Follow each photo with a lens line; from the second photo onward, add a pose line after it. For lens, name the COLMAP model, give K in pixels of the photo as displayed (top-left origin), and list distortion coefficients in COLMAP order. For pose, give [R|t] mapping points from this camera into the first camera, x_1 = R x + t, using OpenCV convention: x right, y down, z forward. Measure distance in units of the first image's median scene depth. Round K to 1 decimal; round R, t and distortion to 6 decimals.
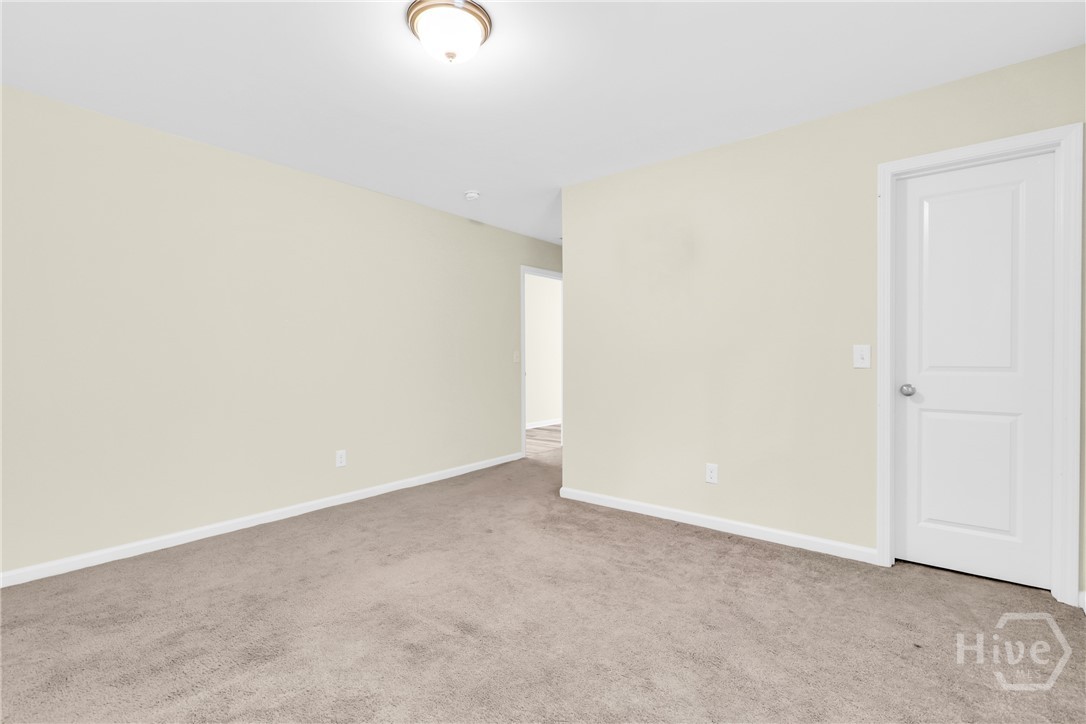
lens RADIAL K [[492.6, 0, 543.0], [0, 492.6, 362.0], [0, 0, 1]] dist [-0.001764, -0.000306]
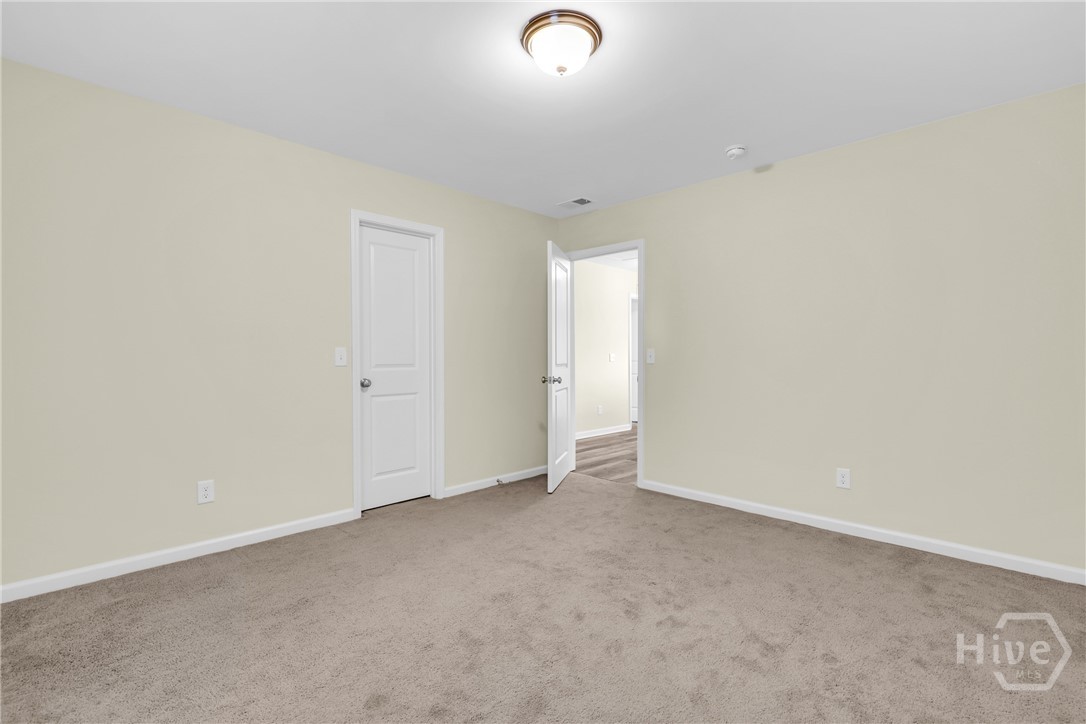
lens RADIAL K [[492.6, 0, 543.0], [0, 492.6, 362.0], [0, 0, 1]] dist [-0.001764, -0.000306]
pose [[0.103168, -0.009346, 0.994620, -0.551549], [0.007418, 0.999935, 0.008626, -0.007438], [-0.994636, 0.006489, 0.103230, 0.378536]]
